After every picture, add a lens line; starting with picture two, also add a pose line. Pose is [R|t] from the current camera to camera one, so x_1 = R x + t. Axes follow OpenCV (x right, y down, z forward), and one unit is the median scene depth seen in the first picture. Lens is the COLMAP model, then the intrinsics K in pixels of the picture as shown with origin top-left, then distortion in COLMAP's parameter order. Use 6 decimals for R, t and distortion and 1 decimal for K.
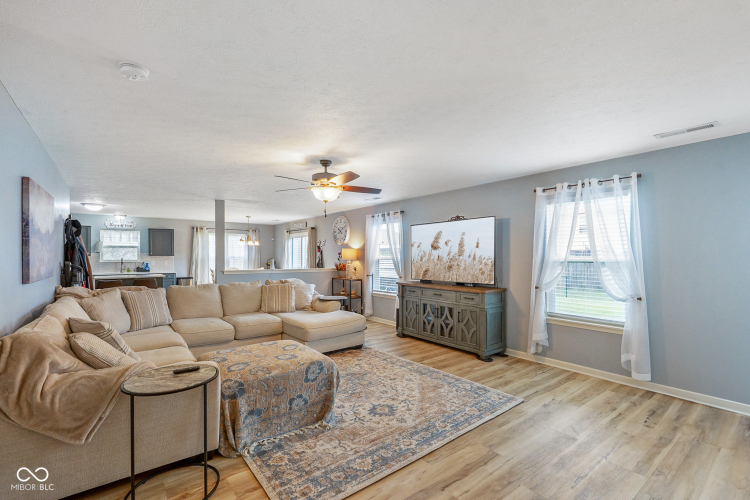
lens RADIAL K [[336.9, 0, 386.7], [0, 336.9, 259.2], [0, 0, 1]] dist [-0.000779, -0.000160]
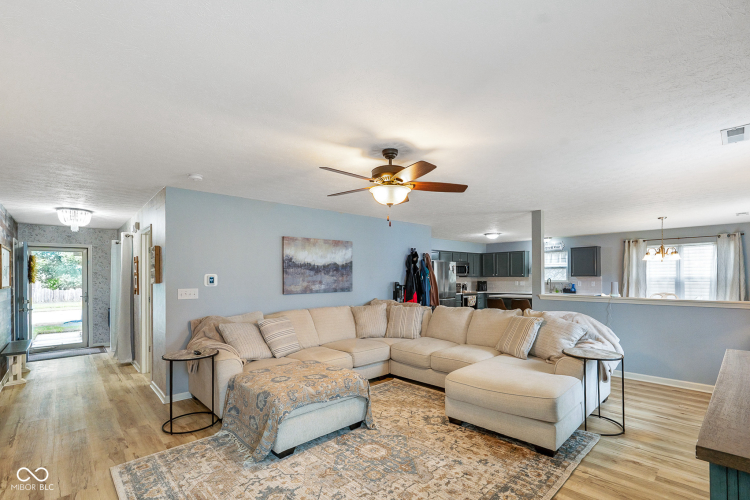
lens RADIAL K [[348.6, 0, 378.8], [0, 348.6, 274.9], [0, 0, 1]] dist [-0.001642, -0.000321]
pose [[0.072919, -0.006060, -0.997319, 0.441987], [-0.004893, 0.999967, -0.006433, -0.009885], [0.997326, 0.005349, 0.072887, 0.699364]]
